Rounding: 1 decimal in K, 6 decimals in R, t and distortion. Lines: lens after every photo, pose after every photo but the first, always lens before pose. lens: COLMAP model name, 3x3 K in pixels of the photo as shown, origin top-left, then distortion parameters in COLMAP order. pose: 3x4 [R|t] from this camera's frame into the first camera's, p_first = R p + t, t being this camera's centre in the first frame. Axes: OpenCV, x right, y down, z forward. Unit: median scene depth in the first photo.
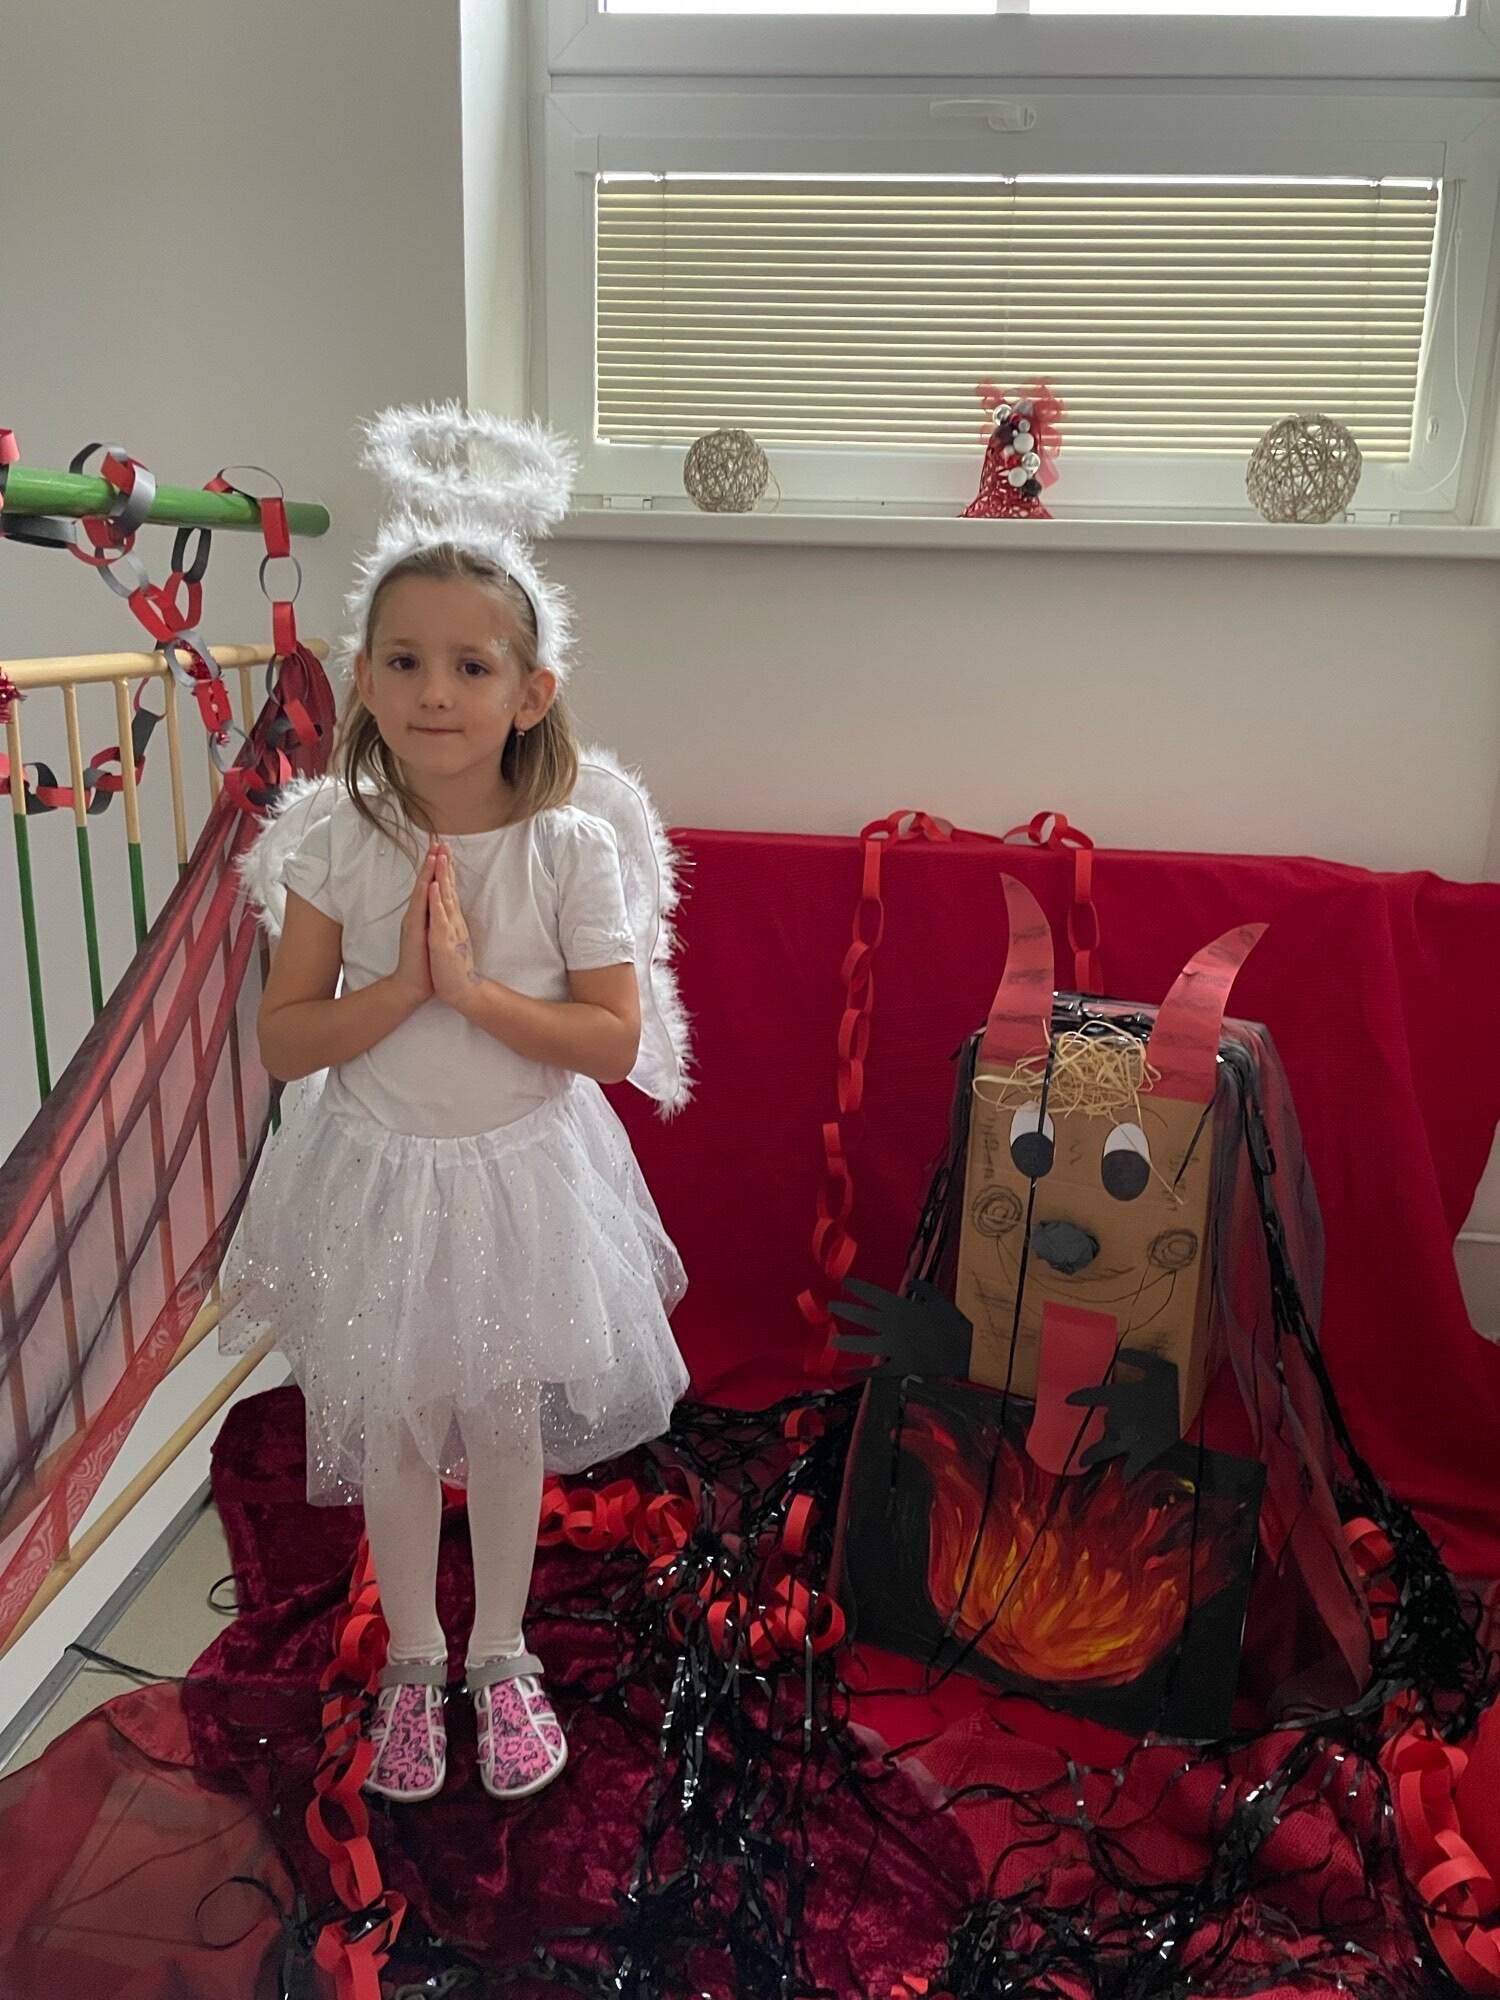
lens RADIAL K [[1499.5, 0, 768.2], [0, 1499.5, 990.3], [0, 0, 1]] dist [0.083963, -0.098913]
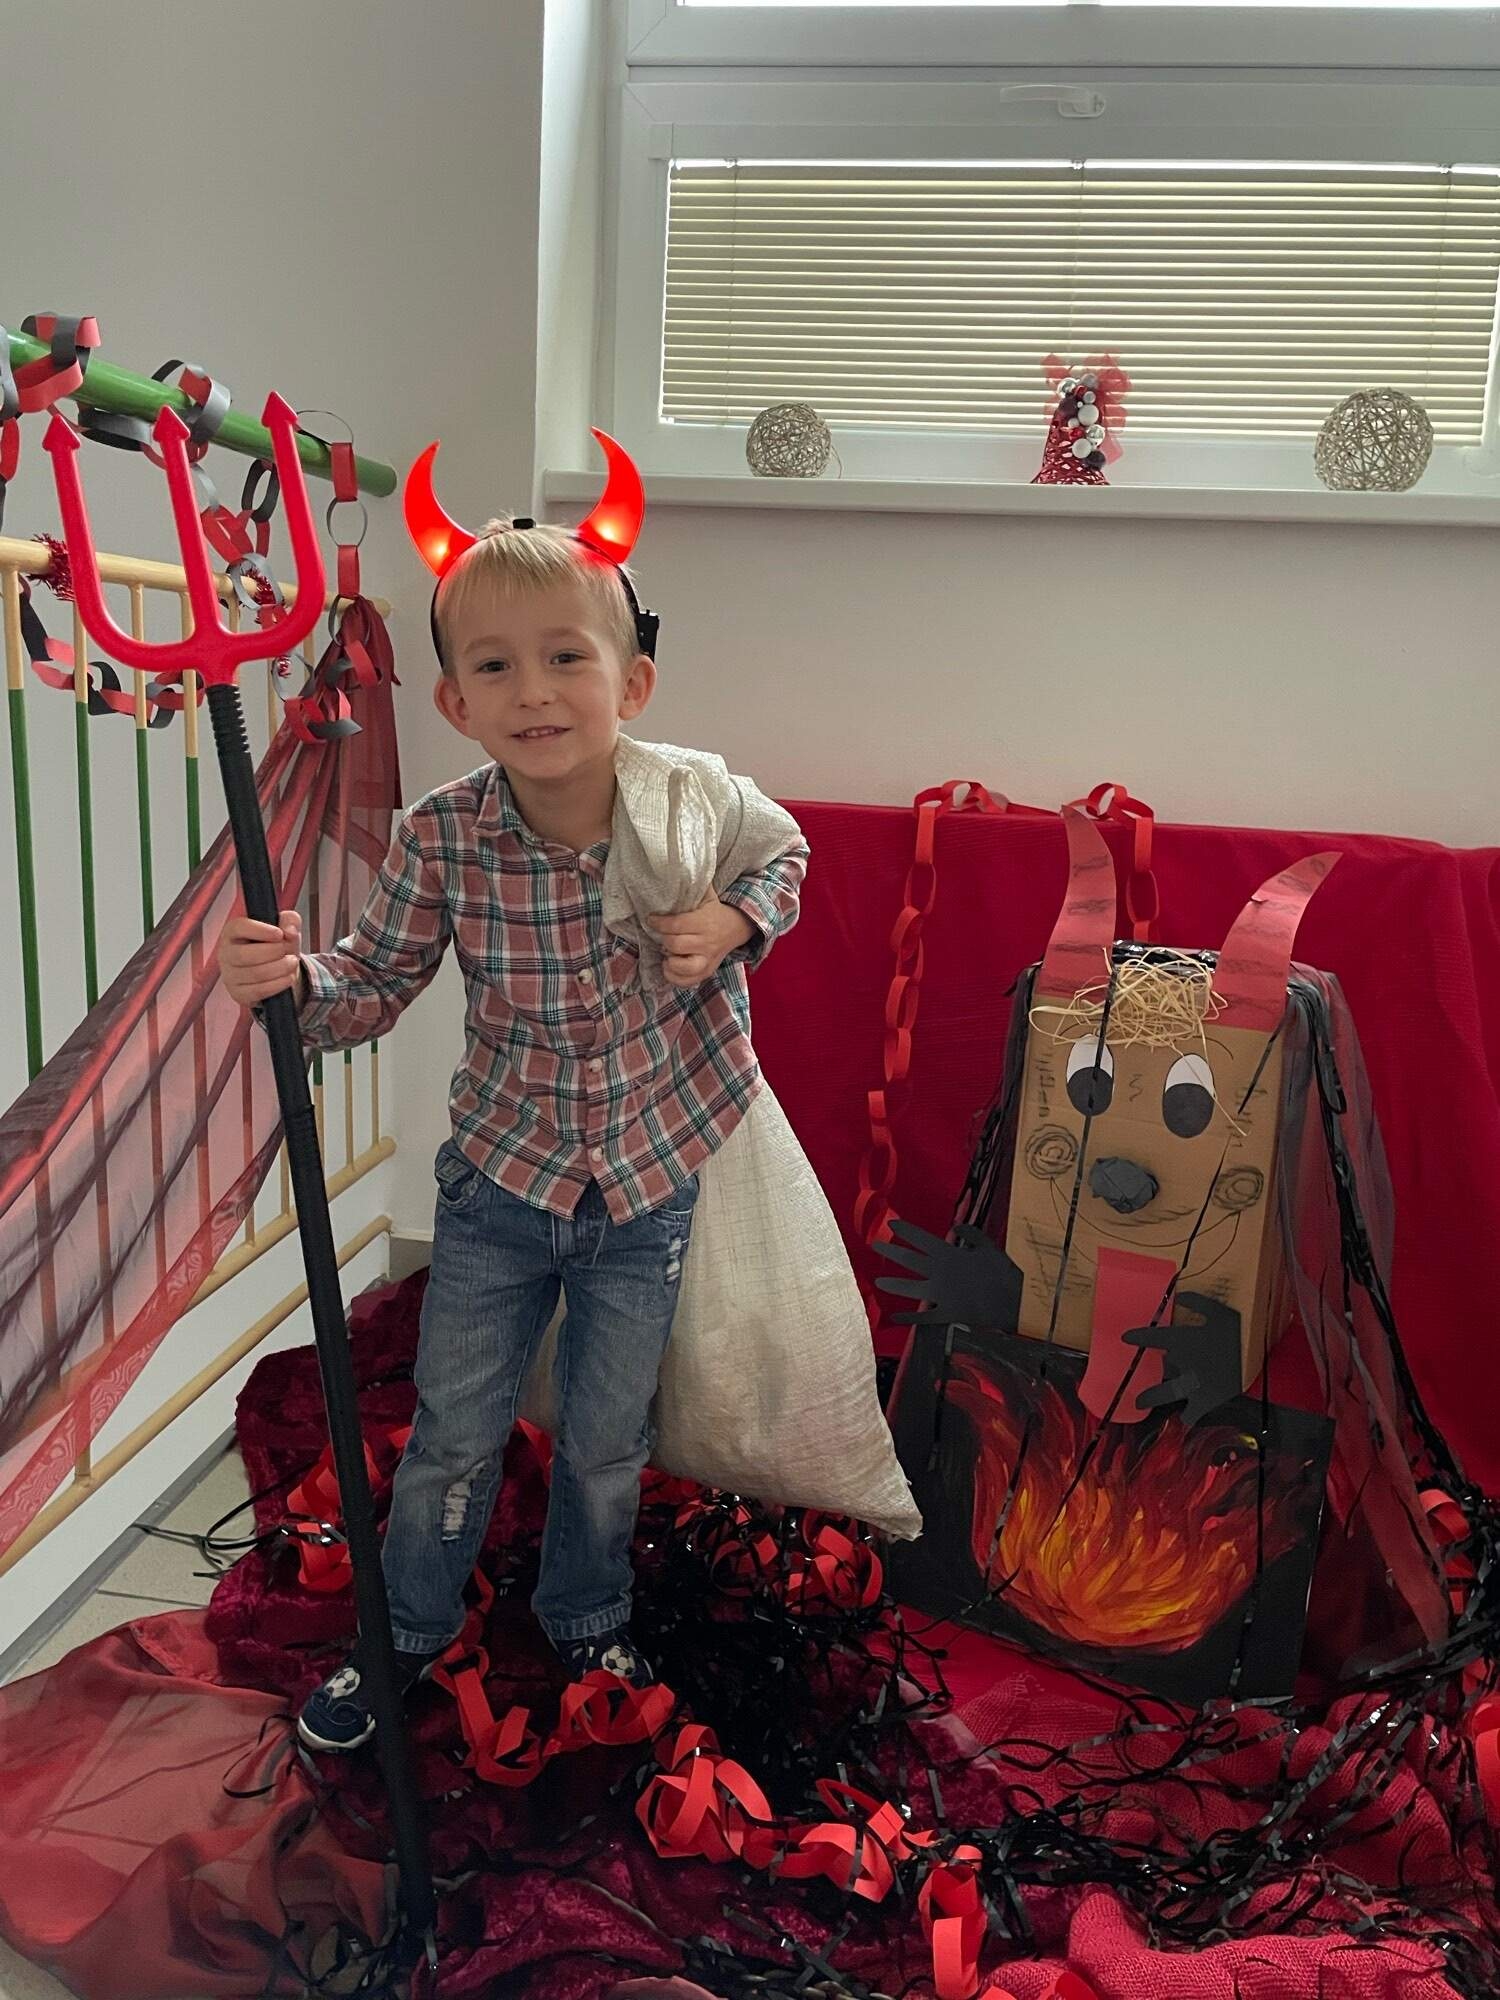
lens RADIAL K [[1499.5, 0, 748.6], [0, 1499.5, 985.0], [0, 0, 1]] dist [0.083963, -0.098913]
pose [[0.998865, 0.027844, -0.038643, -0.007600], [-0.030089, 0.997817, -0.058784, 0.103835], [0.036922, 0.059880, 0.997523, 0.023612]]
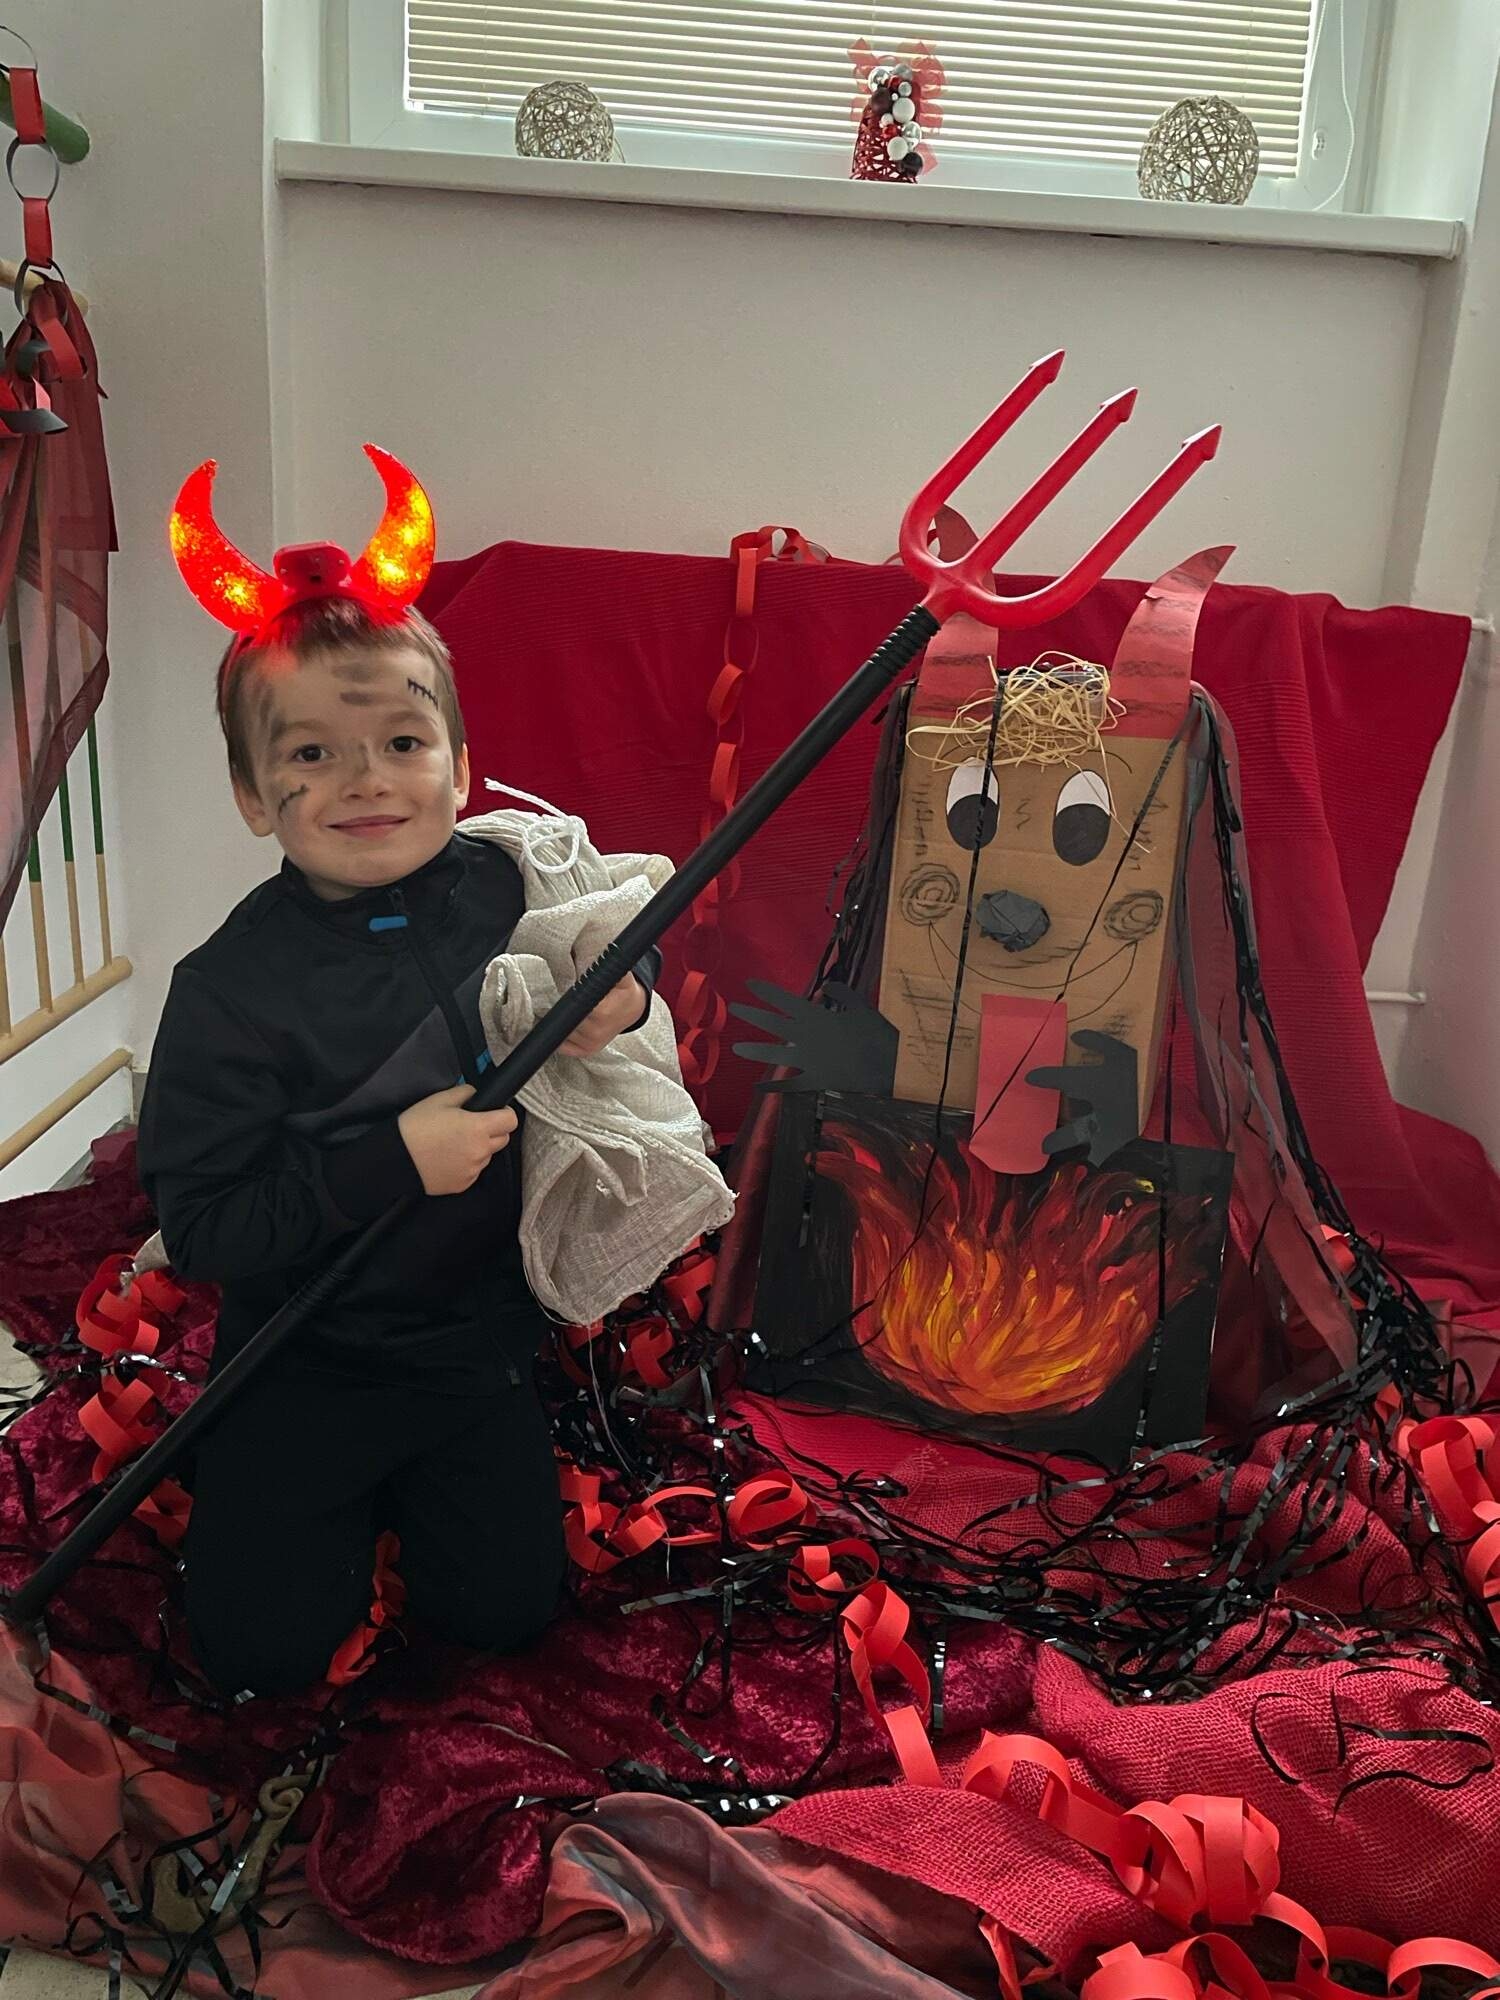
lens RADIAL K [[1499.5, 0, 744.2], [0, 1499.5, 988.4], [0, 0, 1]] dist [0.083963, -0.098913]
pose [[0.989239, -0.011937, 0.145819, -0.082191], [0.010281, 0.999874, 0.012102, 0.192081], [-0.145945, -0.010473, 0.989237, 0.156116]]
